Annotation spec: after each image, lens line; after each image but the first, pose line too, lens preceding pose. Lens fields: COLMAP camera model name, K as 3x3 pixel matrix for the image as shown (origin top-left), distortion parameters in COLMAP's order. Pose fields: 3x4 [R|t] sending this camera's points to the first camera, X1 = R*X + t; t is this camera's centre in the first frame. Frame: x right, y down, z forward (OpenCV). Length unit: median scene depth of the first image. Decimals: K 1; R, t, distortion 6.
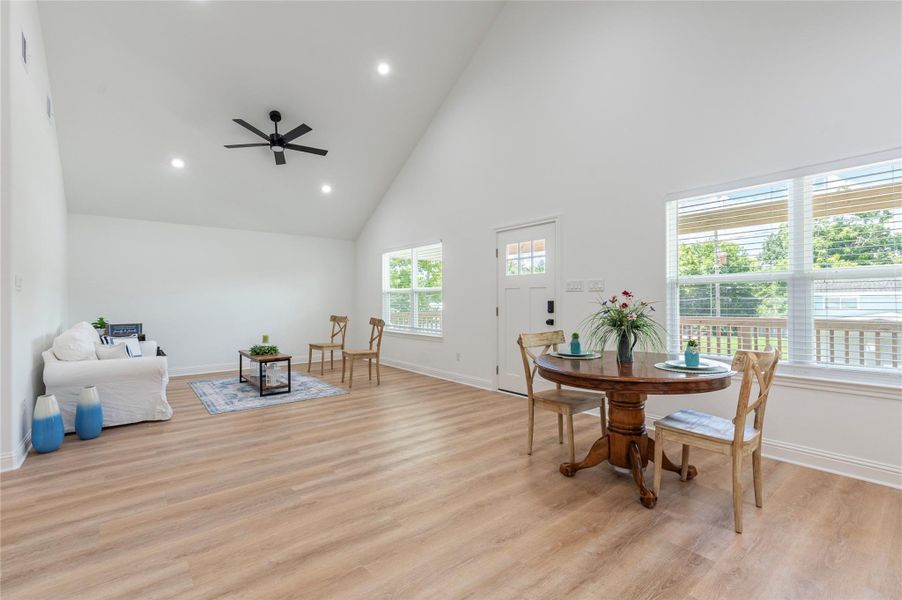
lens RADIAL K [[402.1, 0, 453.5], [0, 402.1, 299.7], [0, 0, 1]] dist [0.002871, 0.000705]
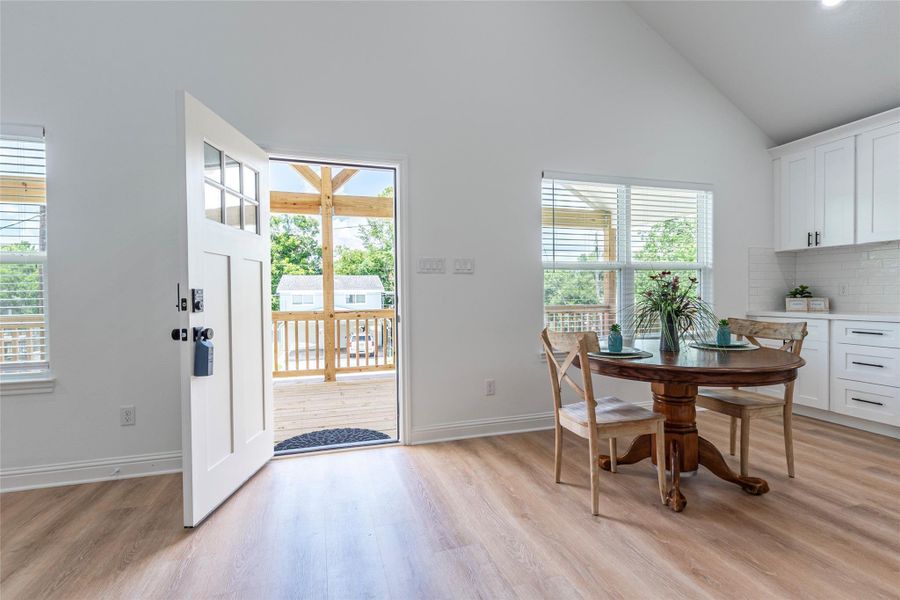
lens RADIAL K [[433.7, 0, 457.6], [0, 433.7, 299.0], [0, 0, 1]] dist [-0.001446, -0.000255]
pose [[0.369124, -0.008158, 0.929344, -0.641098], [0.005973, 0.999962, 0.006405, 0.033245], [-0.929361, 0.003187, 0.369159, 1.118339]]
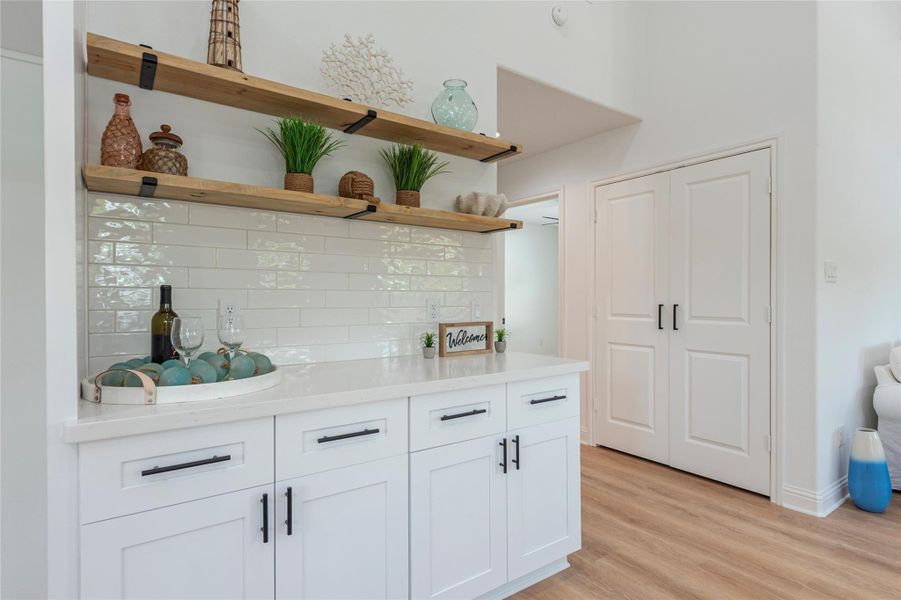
lens RADIAL K [[472.1, 0, 450.5], [0, 472.1, 300.0], [0, 0, 1]] dist [0.001129, -0.000197]
pose [[-0.070745, 0.010345, -0.997441, -0.173132], [0.001872, 0.999946, 0.010238, 0.001293], [0.997493, -0.001143, -0.070760, 0.421284]]
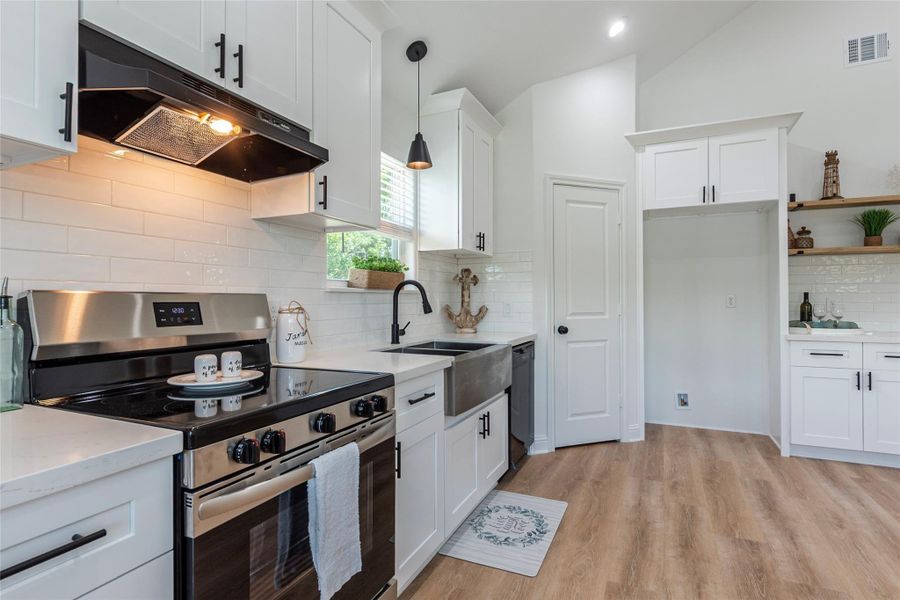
lens RADIAL K [[462.2, 0, 460.5], [0, 462.2, 296.3], [0, 0, 1]] dist [-0.001187, -0.000497]
pose [[-0.890862, 0.004739, -0.454250, 0.874435], [0.007873, 0.999956, -0.005010, -0.000344], [0.454206, -0.008040, -0.890860, 0.817945]]
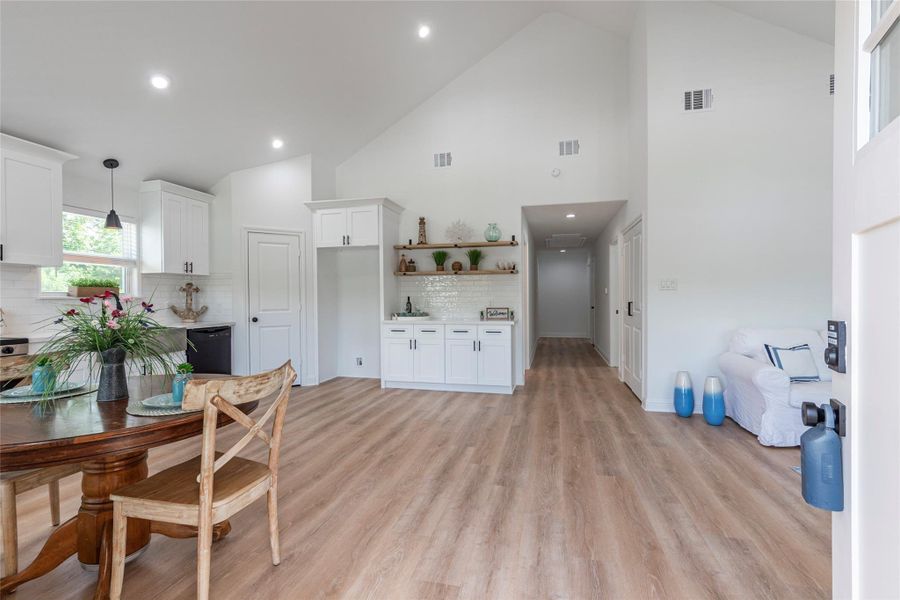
lens RADIAL K [[403.7, 0, 450.0], [0, 403.7, 300.0], [0, 0, 1]] dist [0.025778, -0.000123]
pose [[-0.802565, 0.014792, -0.596381, 0.407413], [0.011236, 0.999890, 0.009680, -0.011521], [0.596459, 0.001068, -0.802643, 1.938119]]
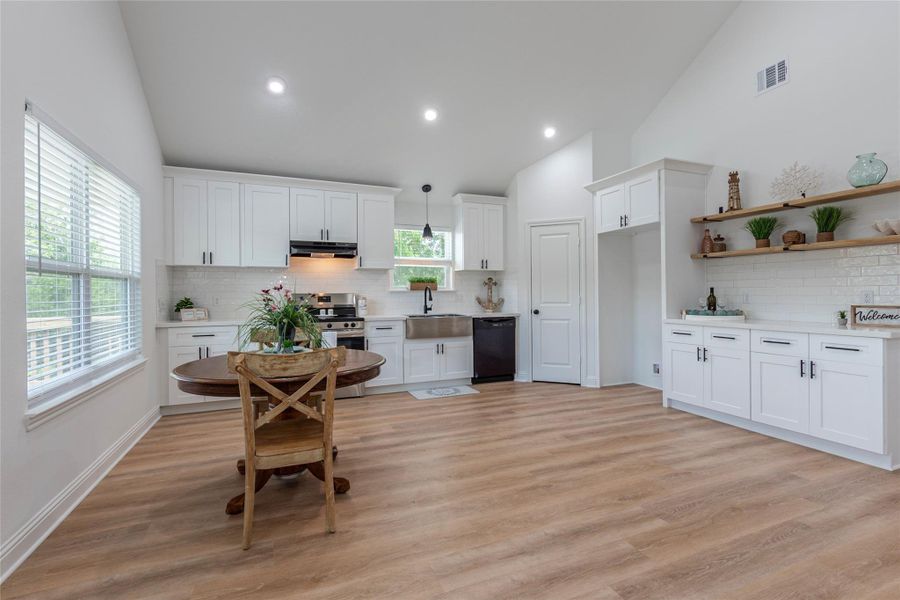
lens RADIAL K [[420.3, 0, 460.8], [0, 420.3, 293.4], [0, 0, 1]] dist [0.008108, 0.000307]
pose [[-0.961599, 0.013776, 0.274111, -0.236788], [0.012914, 0.999904, -0.004950, 0.007253], [-0.274153, -0.001220, -0.961685, 1.883897]]
